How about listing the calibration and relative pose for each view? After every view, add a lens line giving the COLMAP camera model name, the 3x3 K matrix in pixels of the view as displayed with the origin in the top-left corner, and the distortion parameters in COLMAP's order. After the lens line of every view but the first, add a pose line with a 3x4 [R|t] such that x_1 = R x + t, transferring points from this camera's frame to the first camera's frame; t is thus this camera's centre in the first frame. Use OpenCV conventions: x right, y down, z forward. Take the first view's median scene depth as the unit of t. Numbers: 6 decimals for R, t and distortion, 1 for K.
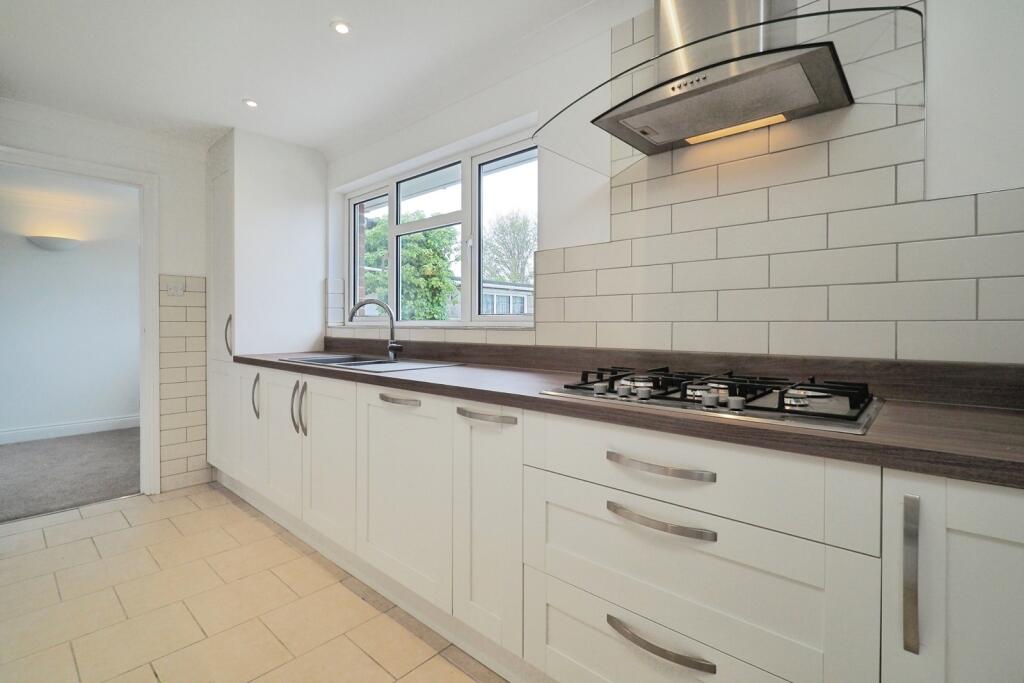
lens RADIAL K [[469.3, 0, 487.8], [0, 469.3, 325.3], [0, 0, 1]] dist [-0.000312, -0.000019]
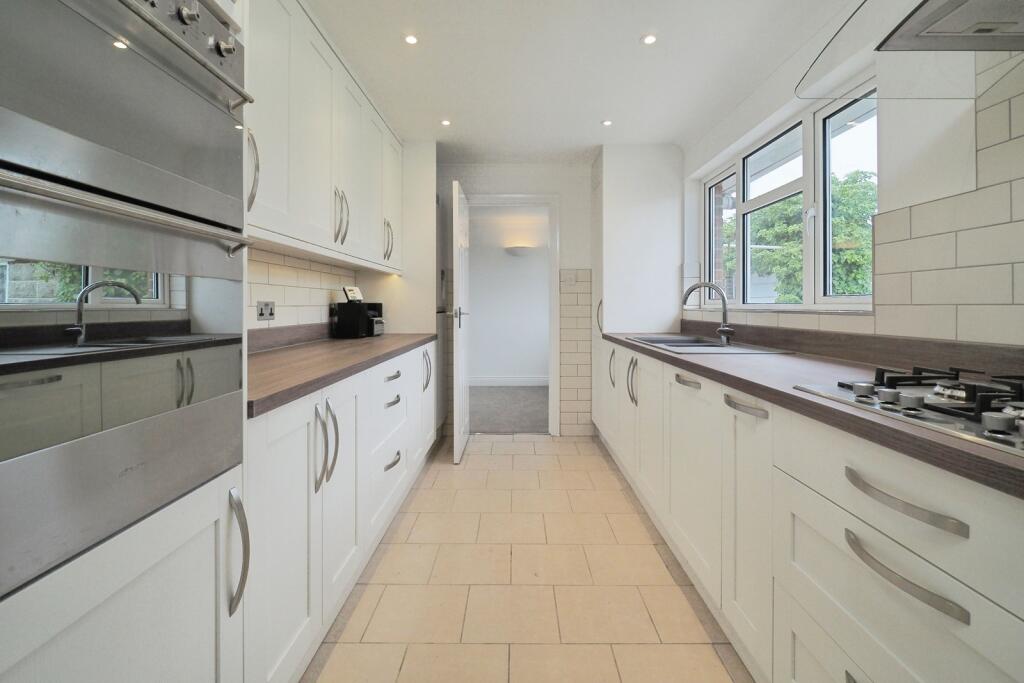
lens RADIAL K [[469.3, 0, 520.7], [0, 469.3, 303.9], [0, 0, 1]] dist [-0.000312, -0.000019]
pose [[0.690045, -0.005203, -0.723748, 0.189892], [-0.000459, 0.999971, -0.007627, -0.001411], [0.723766, 0.005595, 0.690022, 0.017370]]
